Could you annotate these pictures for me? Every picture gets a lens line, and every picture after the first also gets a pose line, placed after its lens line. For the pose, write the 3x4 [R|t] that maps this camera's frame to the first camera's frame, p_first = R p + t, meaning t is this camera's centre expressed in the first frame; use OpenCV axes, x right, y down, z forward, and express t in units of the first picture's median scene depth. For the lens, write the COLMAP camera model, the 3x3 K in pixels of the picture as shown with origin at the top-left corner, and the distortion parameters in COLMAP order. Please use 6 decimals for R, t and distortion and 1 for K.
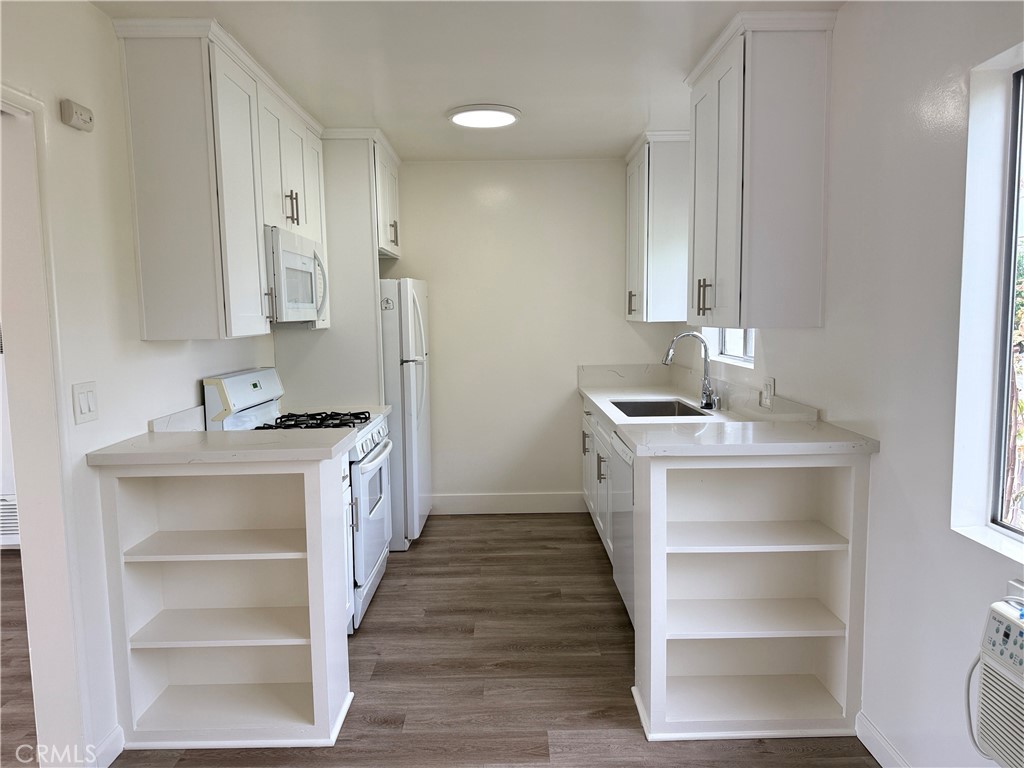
lens RADIAL K [[718.0, 0, 515.1], [0, 718.0, 385.4], [0, 0, 1]] dist [0.055829, -0.093201]
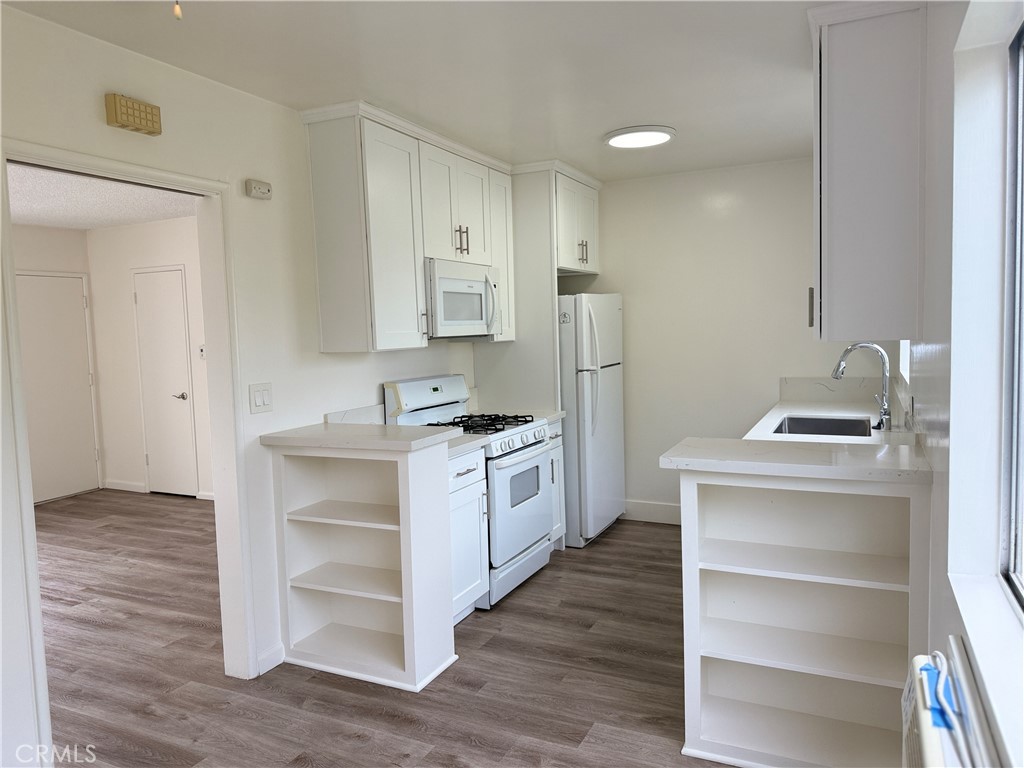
lens RADIAL K [[720.5, 0, 511.7], [0, 720.5, 380.4], [0, 0, 1]] dist [0.066938, -0.113743]
pose [[0.895202, 0.020672, -0.445181, 0.283646], [-0.028183, 0.999550, -0.010258, -0.005967], [0.444768, 0.021729, 0.895382, -0.011917]]
